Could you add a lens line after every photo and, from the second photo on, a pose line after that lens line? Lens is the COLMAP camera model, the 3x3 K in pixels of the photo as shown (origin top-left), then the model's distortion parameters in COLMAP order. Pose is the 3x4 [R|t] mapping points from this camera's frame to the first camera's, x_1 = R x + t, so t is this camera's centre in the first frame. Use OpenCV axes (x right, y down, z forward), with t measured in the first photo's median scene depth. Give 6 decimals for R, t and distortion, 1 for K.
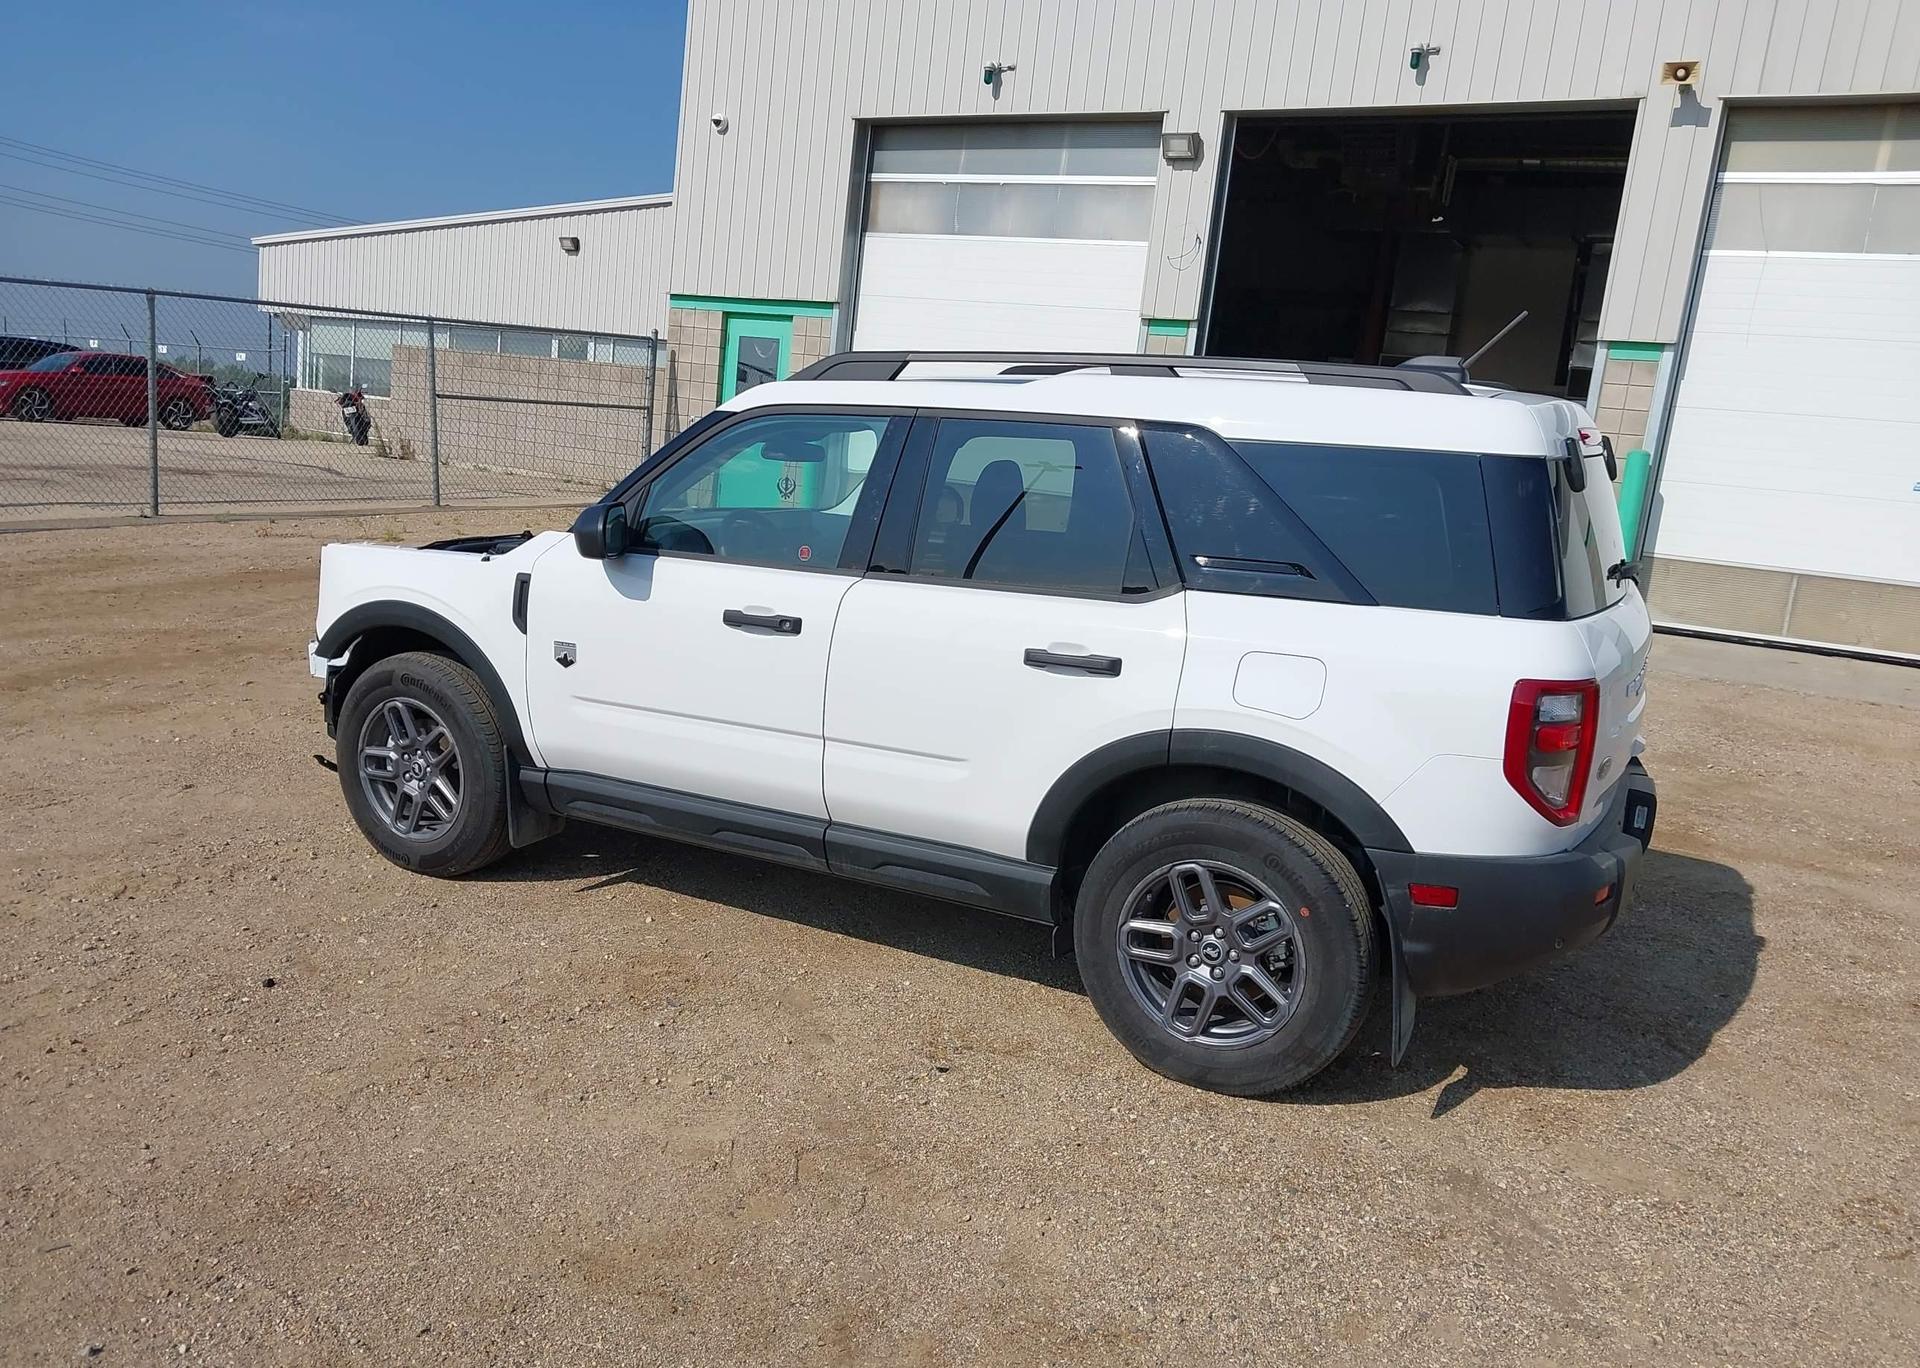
lens RADIAL K [[1501.8, 0, 951.8], [0, 1501.8, 752.1], [0, 0, 1]] dist [0.015549, -0.017665]
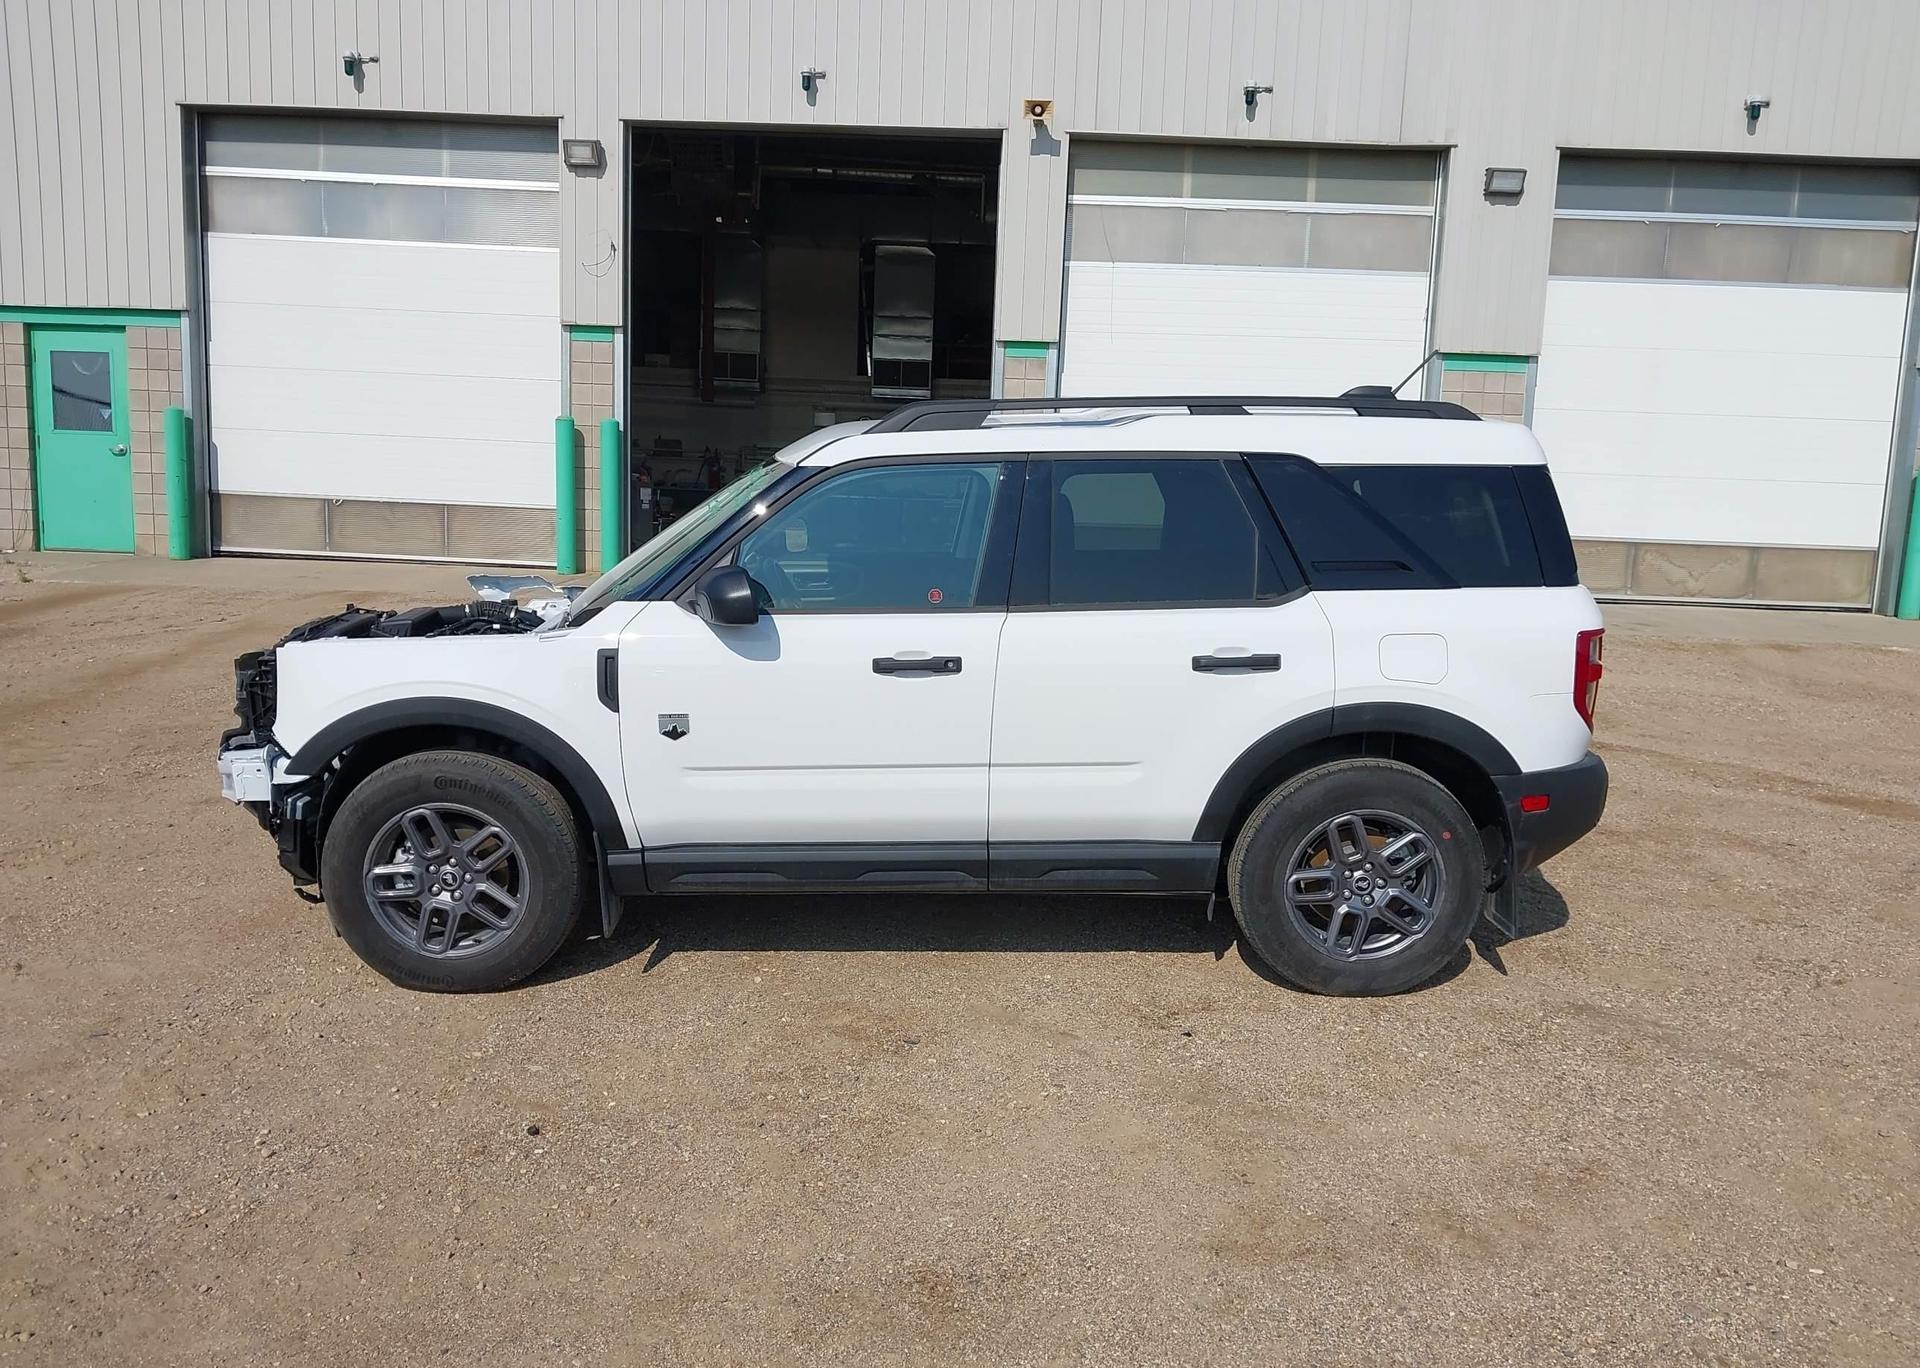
lens RADIAL K [[1501.8, 0, 951.8], [0, 1501.8, 752.1], [0, 0, 1]] dist [0.015549, -0.017665]
pose [[0.863842, -0.155770, 0.479075, -0.517426], [0.151656, 0.987289, 0.047556, -0.061503], [-0.480393, 0.031574, 0.876485, 0.063048]]
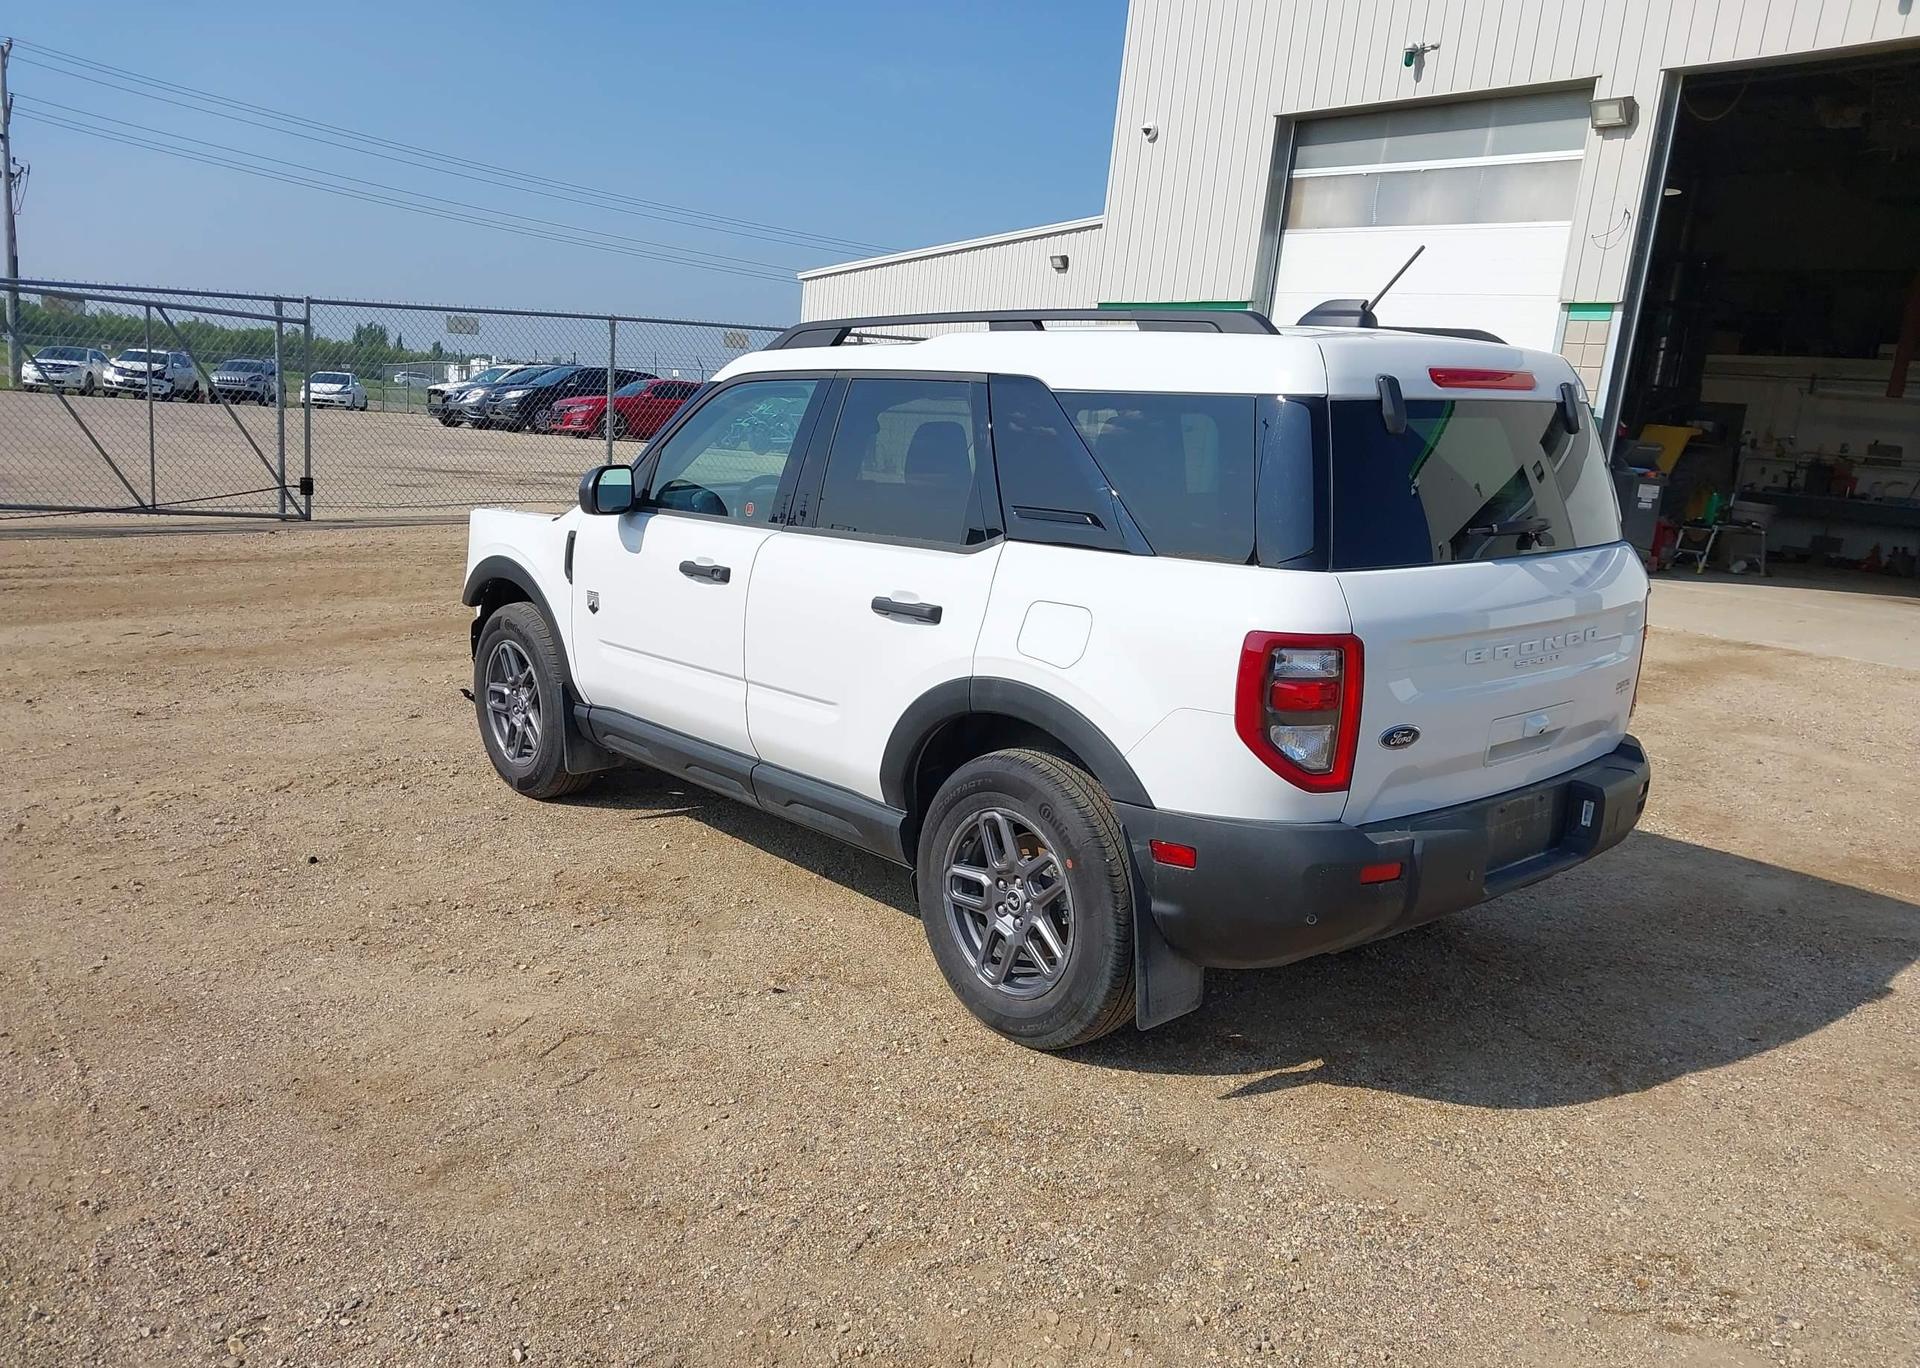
lens RADIAL K [[1506.5, 0, 952.3], [0, 1506.5, 747.5], [0, 0, 1]] dist [0.024221, -0.025452]
pose [[0.934376, 0.059644, -0.351261, 0.364119], [-0.064719, 0.997900, -0.002712, 0.027001], [0.350362, 0.025267, 0.936274, 0.033056]]
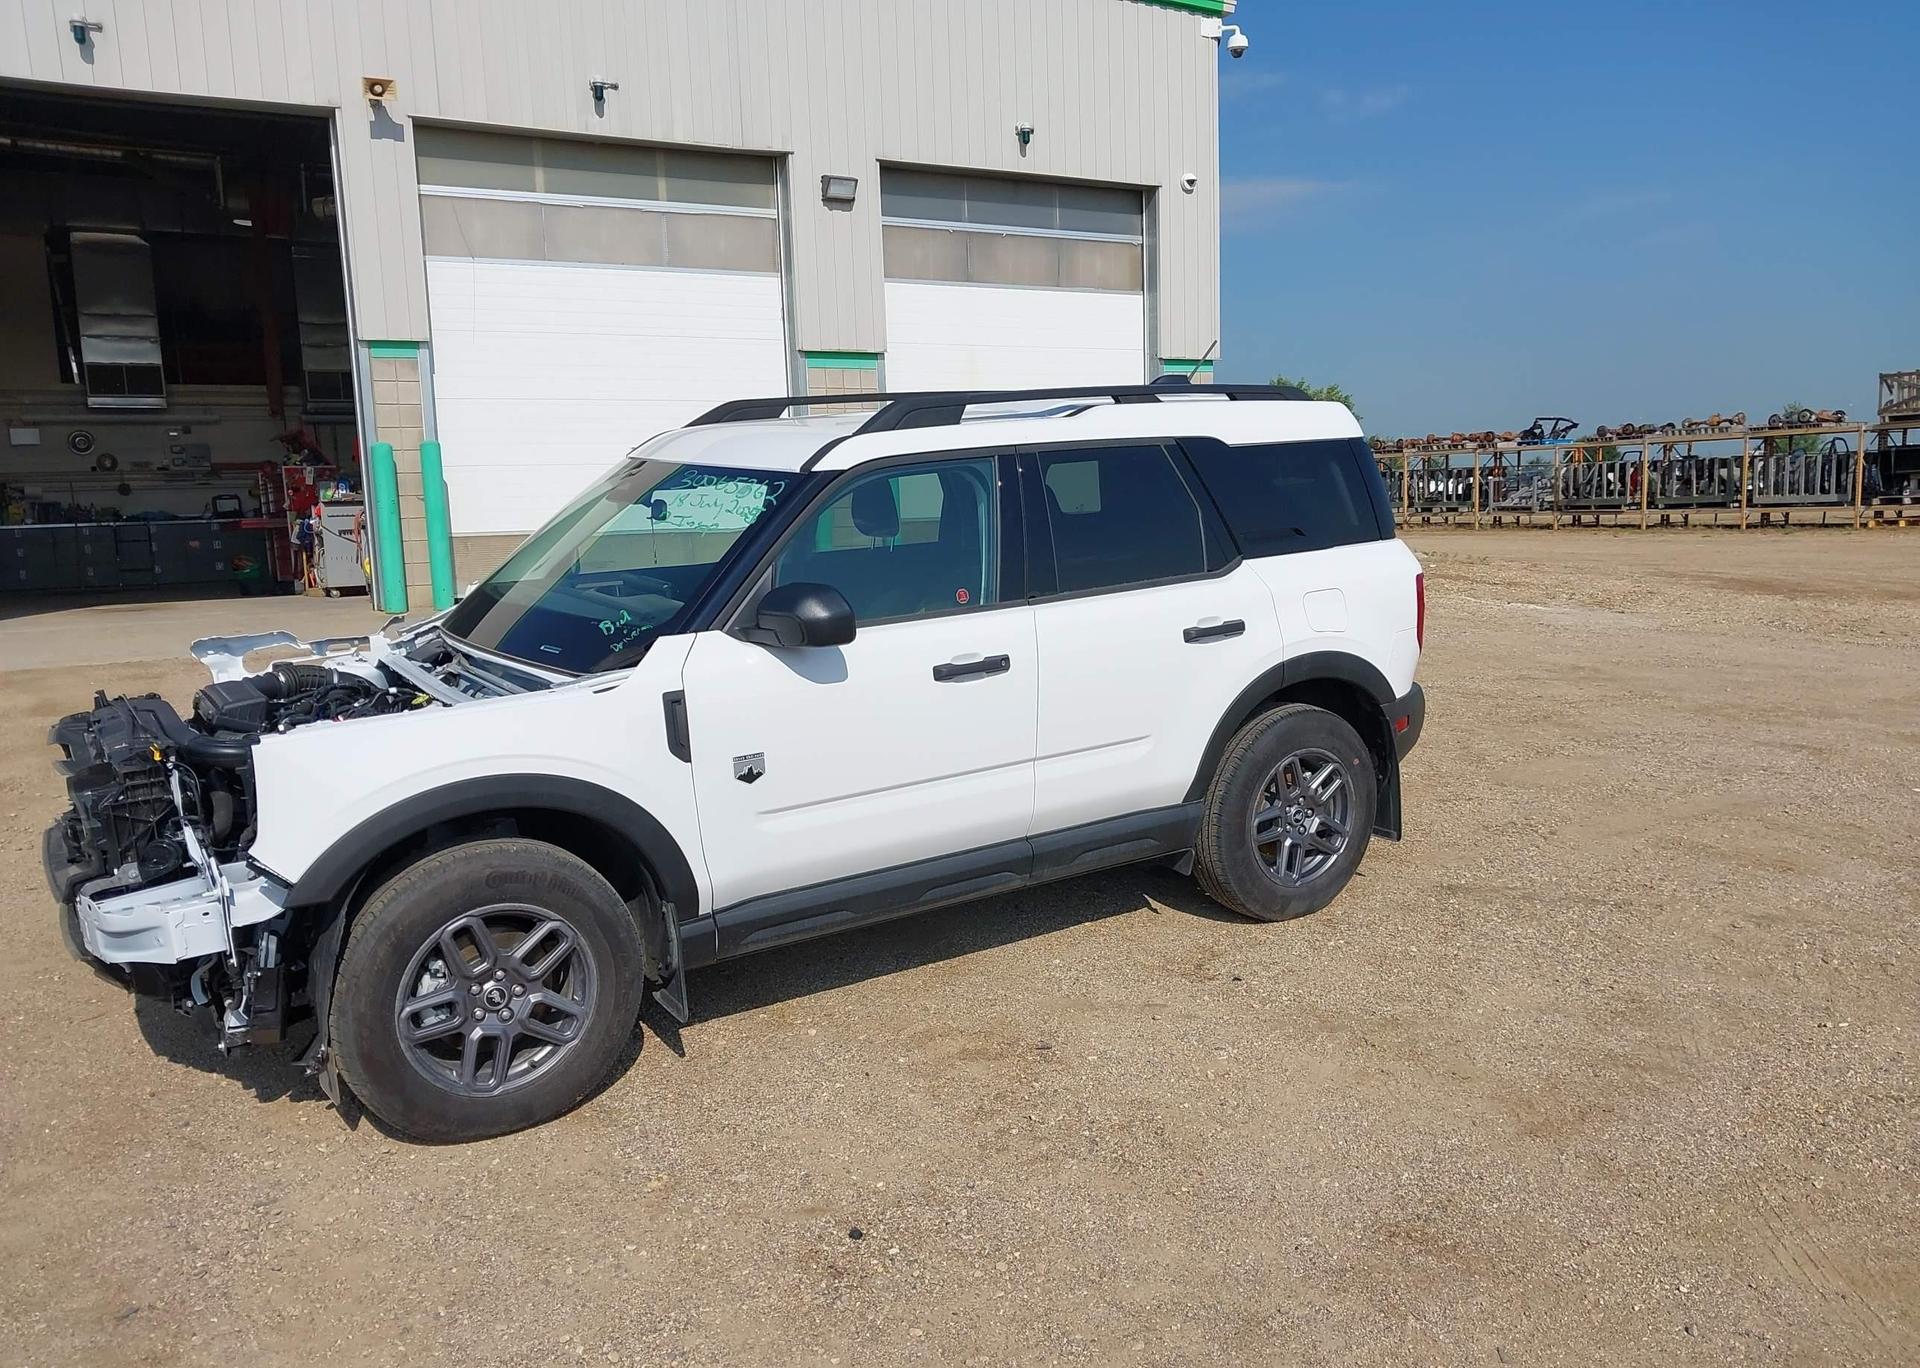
lens RADIAL K [[1501.8, 0, 951.8], [0, 1501.8, 752.1], [0, 0, 1]] dist [0.015549, -0.017665]
pose [[0.475649, -0.261896, 0.839743, -0.840214], [0.251658, 0.955262, 0.155380, -0.162590], [-0.842868, 0.137422, 0.520278, 0.413266]]
